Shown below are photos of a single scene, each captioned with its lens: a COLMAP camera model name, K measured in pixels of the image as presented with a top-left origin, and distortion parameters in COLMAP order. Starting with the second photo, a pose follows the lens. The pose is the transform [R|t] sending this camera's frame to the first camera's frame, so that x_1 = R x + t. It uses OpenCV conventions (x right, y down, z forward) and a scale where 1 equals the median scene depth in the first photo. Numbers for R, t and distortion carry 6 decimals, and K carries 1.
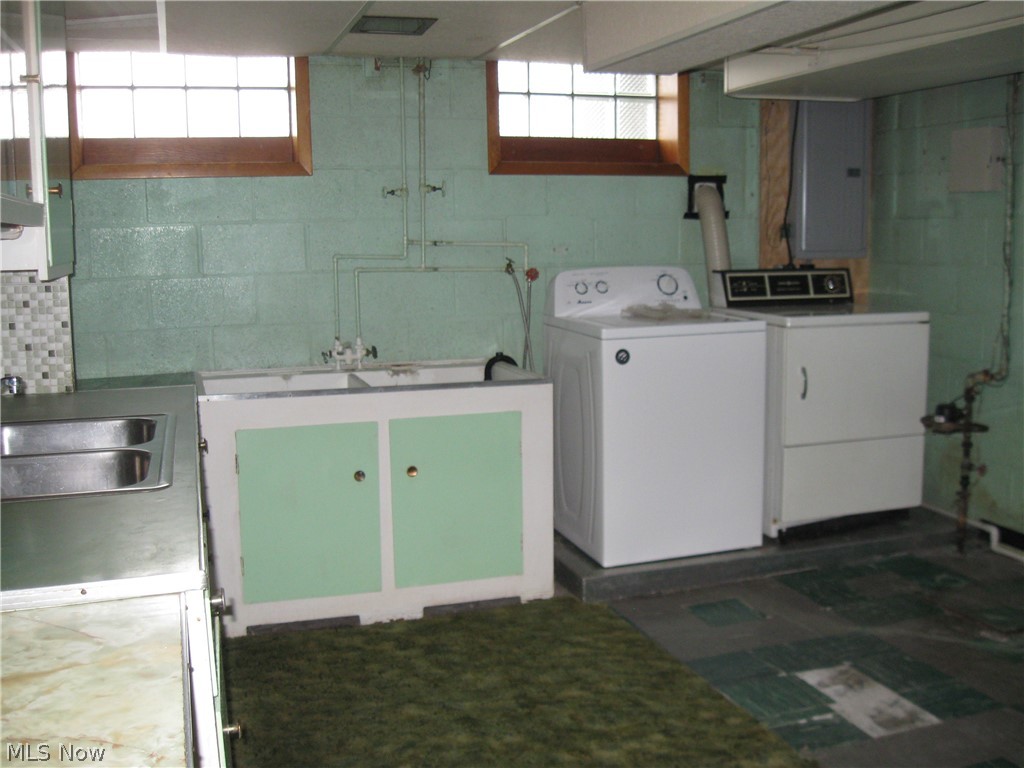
lens RADIAL K [[1062.5, 0, 512.0], [0, 1062.5, 386.7], [0, 0, 1]] dist [-0.137443, 0.000000]
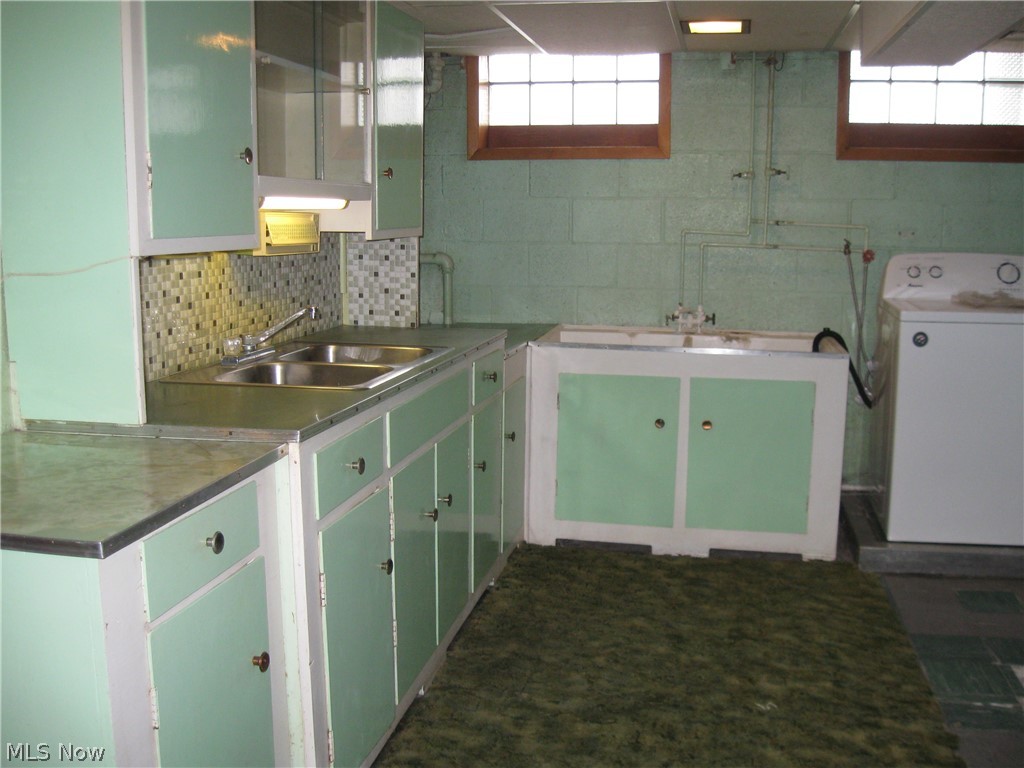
lens RADIAL K [[1062.5, 0, 512.9], [0, 1062.5, 378.9], [0, 0, 1]] dist [-0.137443, 0.000000]
pose [[0.868903, 0.095847, -0.485615, 0.252423], [-0.086843, 0.995375, 0.041073, 0.002834], [0.487305, 0.006484, 0.873208, -0.073128]]
